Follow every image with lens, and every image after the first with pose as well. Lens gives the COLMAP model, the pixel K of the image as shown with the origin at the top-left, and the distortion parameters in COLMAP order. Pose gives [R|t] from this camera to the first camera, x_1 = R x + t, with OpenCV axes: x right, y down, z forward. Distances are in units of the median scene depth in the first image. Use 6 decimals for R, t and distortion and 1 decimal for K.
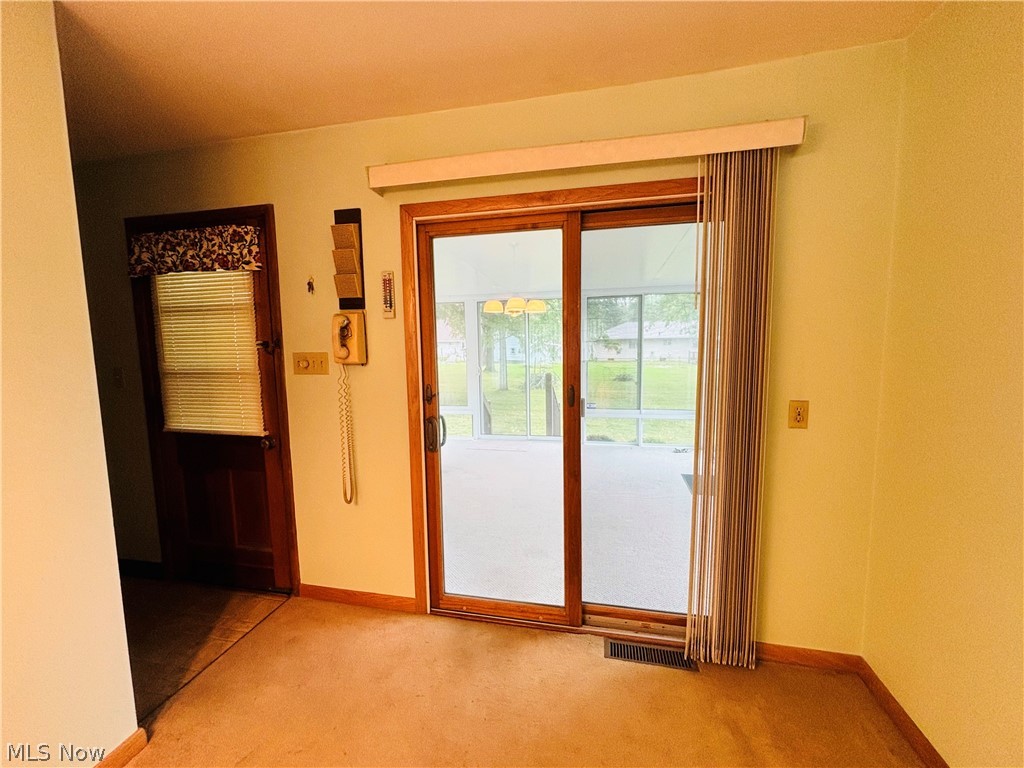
lens RADIAL K [[412.0, 0, 513.5], [0, 412.0, 381.3], [0, 0, 1]] dist [0.016947, -0.002427]
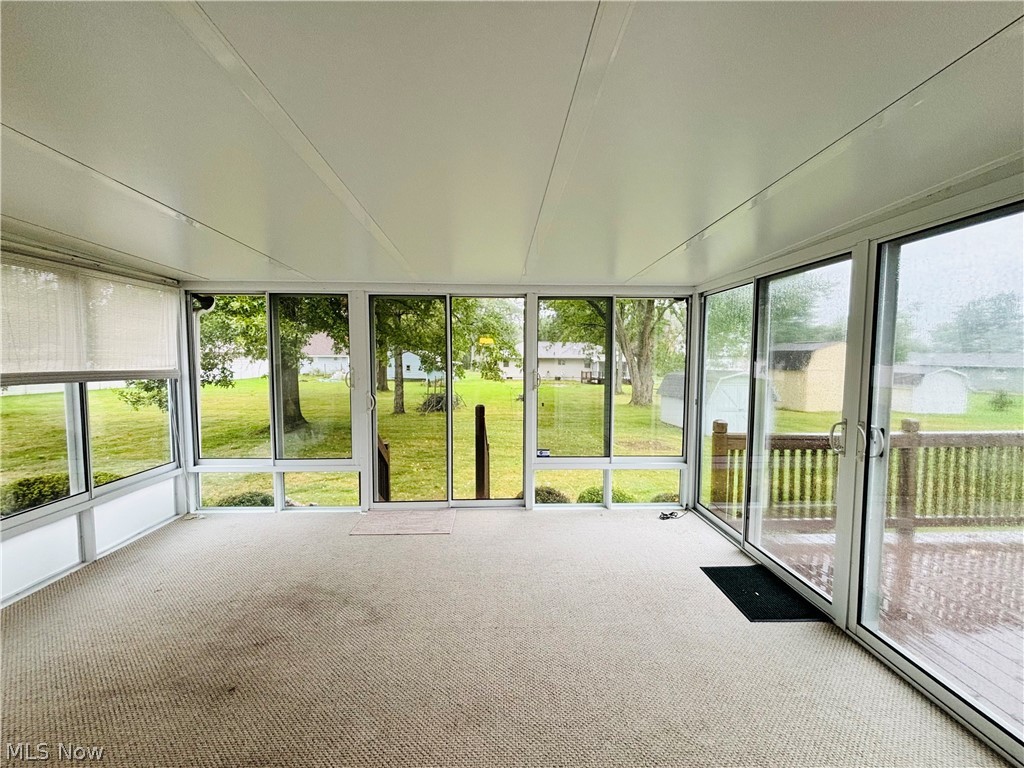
lens RADIAL K [[412.0, 0, 511.5], [0, 412.0, 379.6], [0, 0, 1]] dist [0.016947, -0.002427]
pose [[0.969618, 0.009165, 0.244452, -0.083155], [0.002371, 0.998899, -0.046856, -0.080431], [-0.244612, 0.046012, 0.968529, 0.900003]]
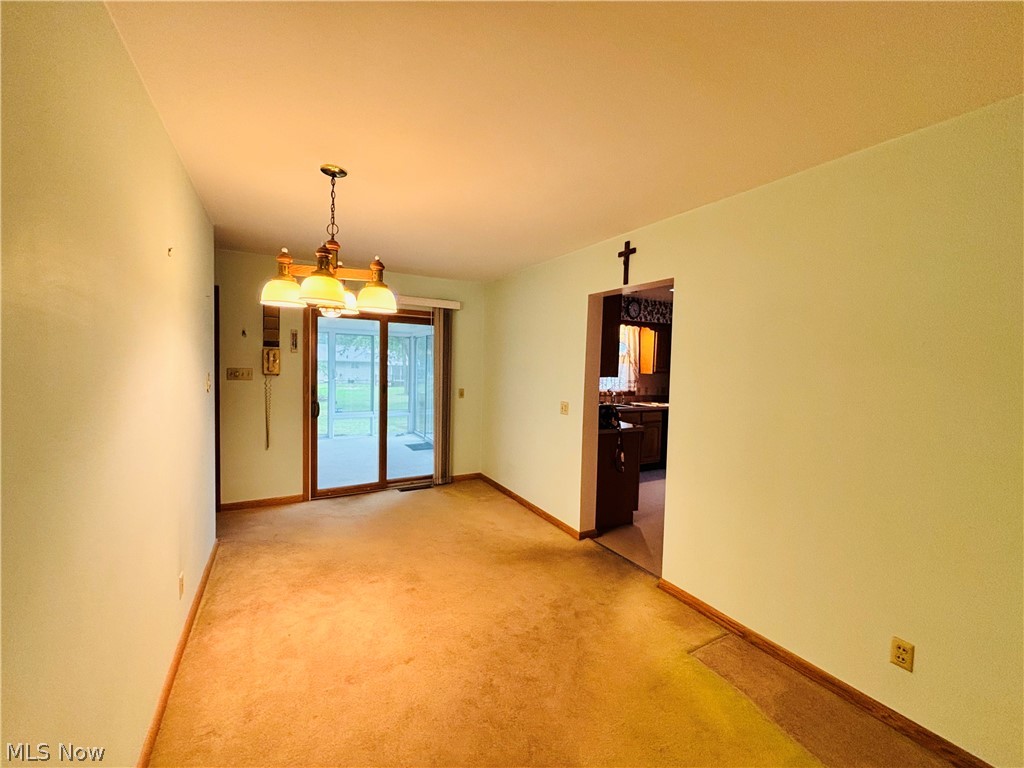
lens RADIAL K [[412.0, 0, 505.0], [0, 412.0, 383.7], [0, 0, 1]] dist [0.016947, -0.002427]
pose [[0.755891, 0.002295, 0.654694, -0.801285], [0.030254, 0.998803, -0.038431, 0.104235], [-0.653999, 0.048856, 0.754917, -1.141543]]
